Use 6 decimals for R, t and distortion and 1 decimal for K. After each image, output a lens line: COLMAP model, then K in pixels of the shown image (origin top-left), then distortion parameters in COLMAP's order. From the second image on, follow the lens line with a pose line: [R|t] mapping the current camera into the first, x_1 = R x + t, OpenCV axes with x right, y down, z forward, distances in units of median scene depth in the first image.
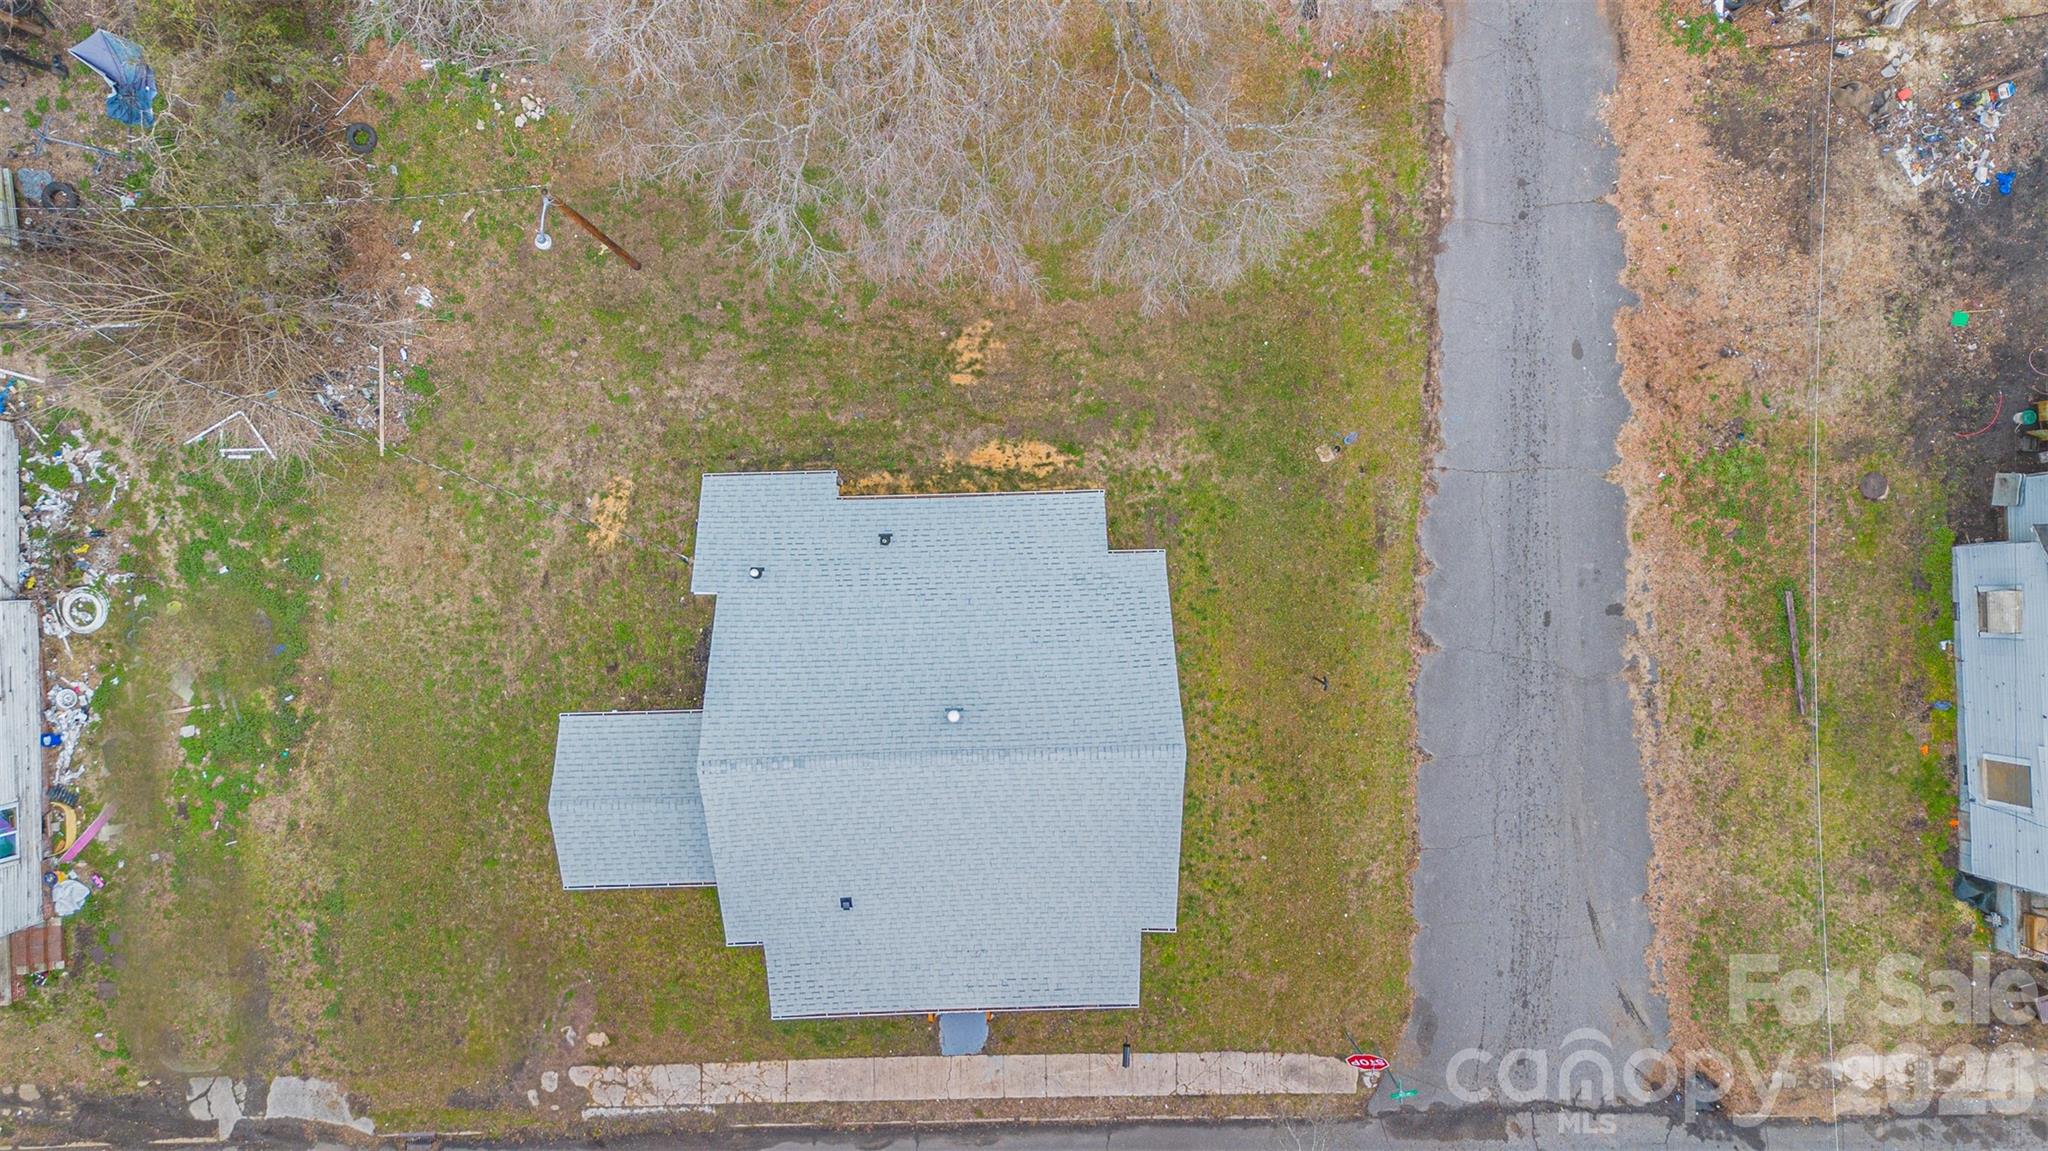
lens RADIAL K [[1440.4, 0, 1022.3], [0, 1440.4, 581.4], [0, 0, 1]] dist [0.063925, -0.057089]
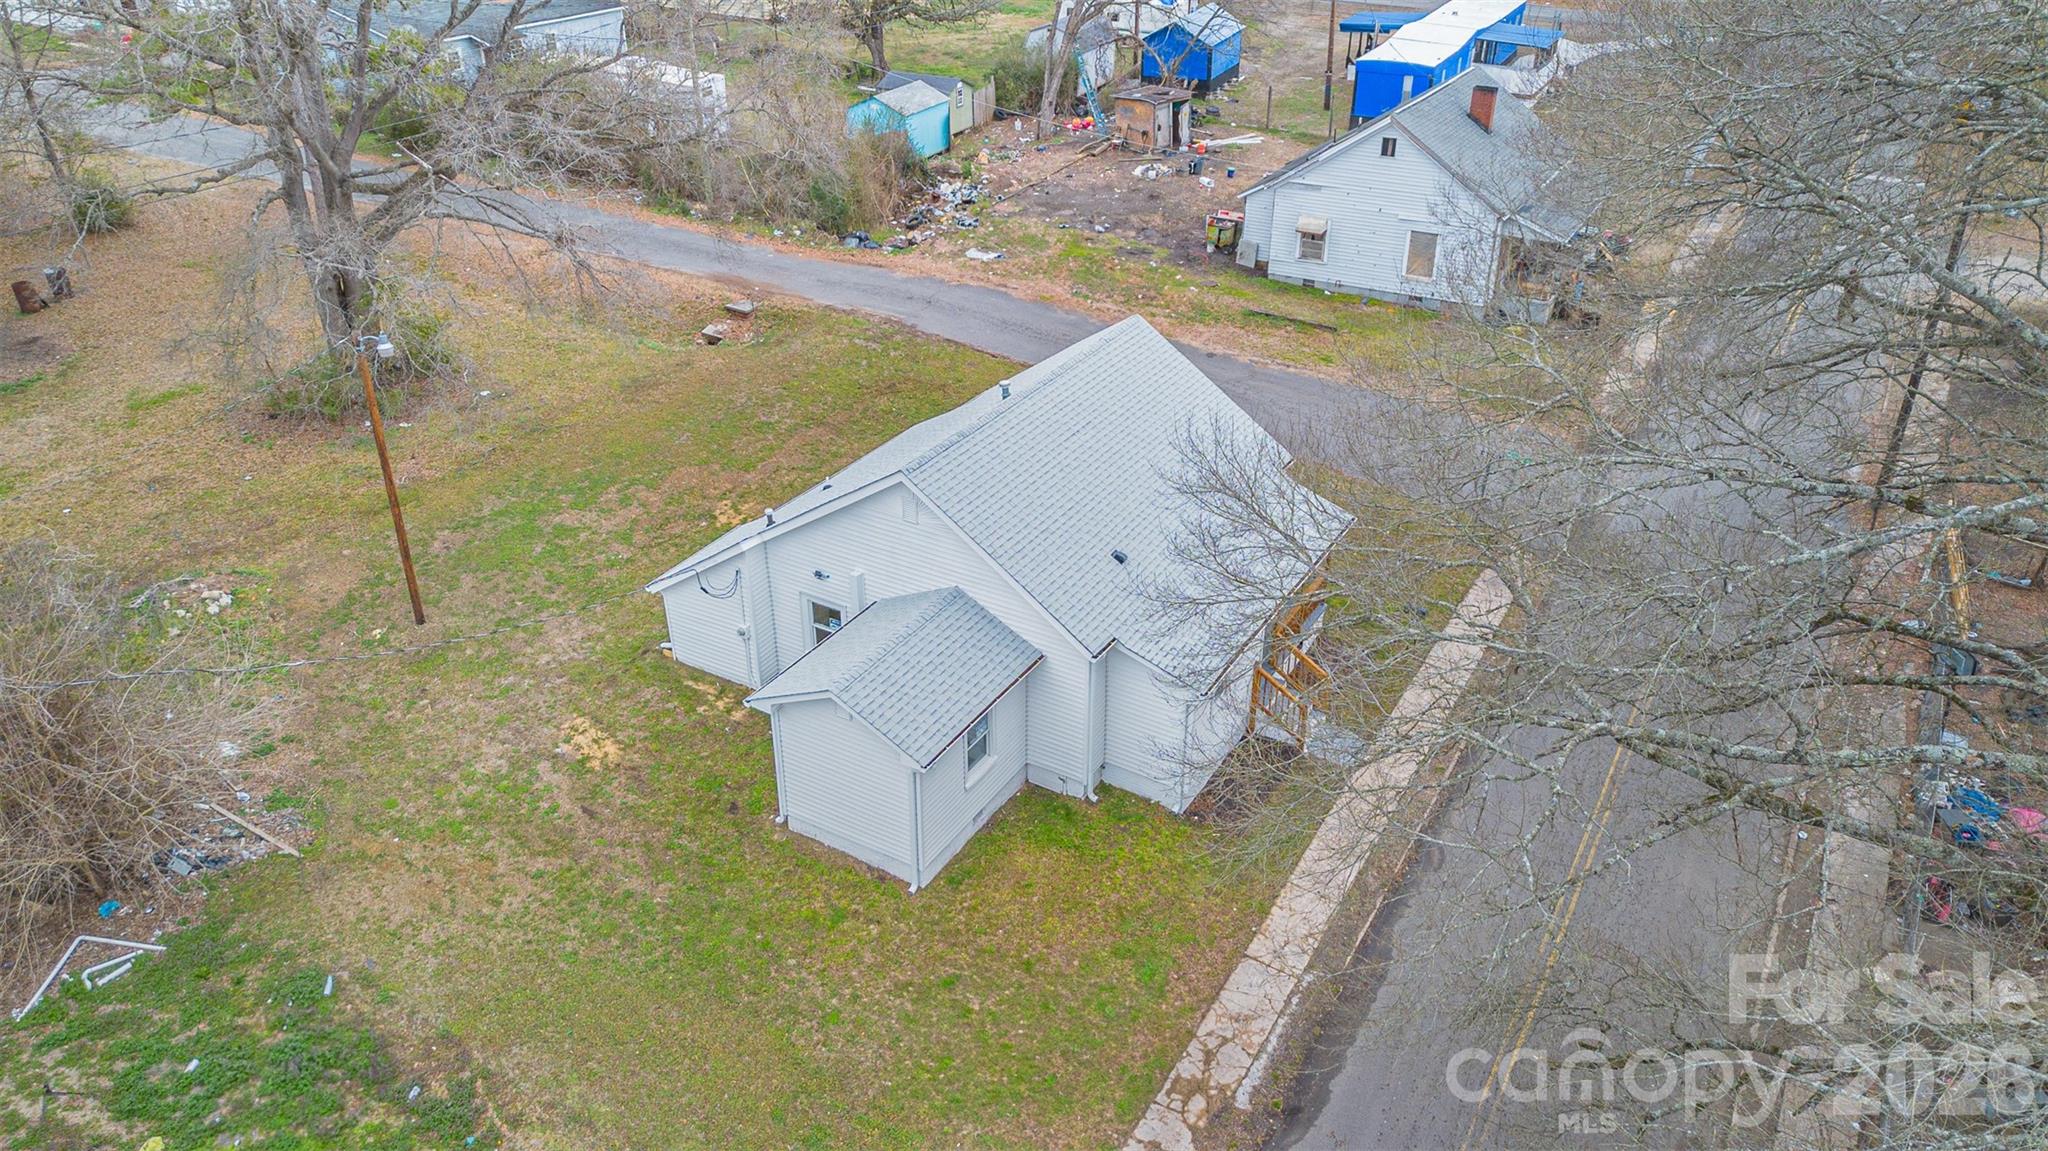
lens RADIAL K [[1440.4, 0, 1022.3], [0, 1440.4, 581.4], [0, 0, 1]] dist [0.063925, -0.057089]
pose [[0.528892, -0.420728, 0.737063, -0.728898], [0.848585, 0.275761, -0.451507, 0.514814], [-0.013291, 0.864259, 0.502872, 0.500077]]
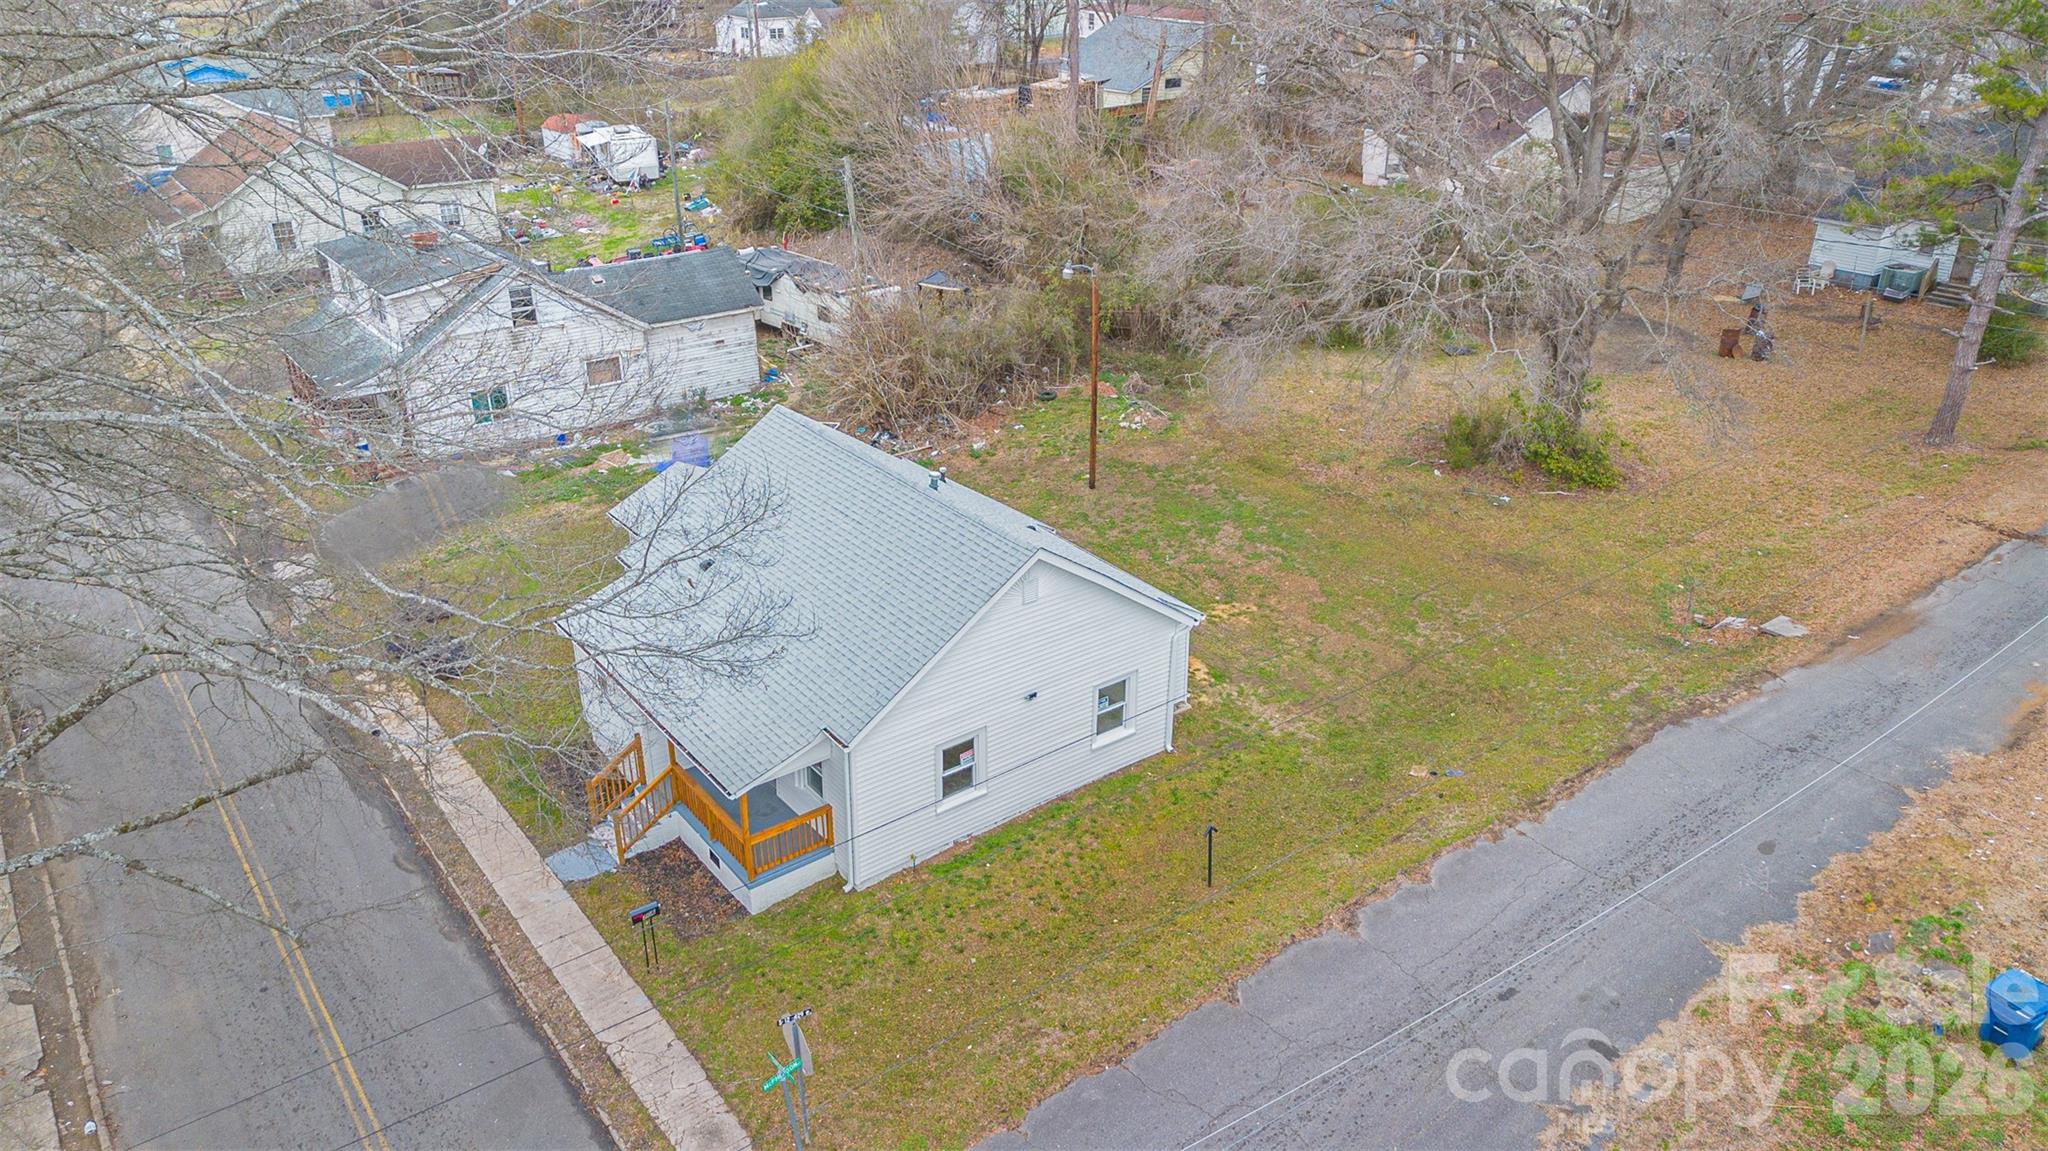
lens RADIAL K [[1440.4, 0, 1022.3], [0, 1440.4, 581.4], [0, 0, 1]] dist [0.063925, -0.057089]
pose [[0.576245, 0.357586, -0.734897, 0.638225], [-0.817245, 0.260034, -0.514289, 0.489081], [0.007196, 0.896948, 0.442078, 0.516408]]
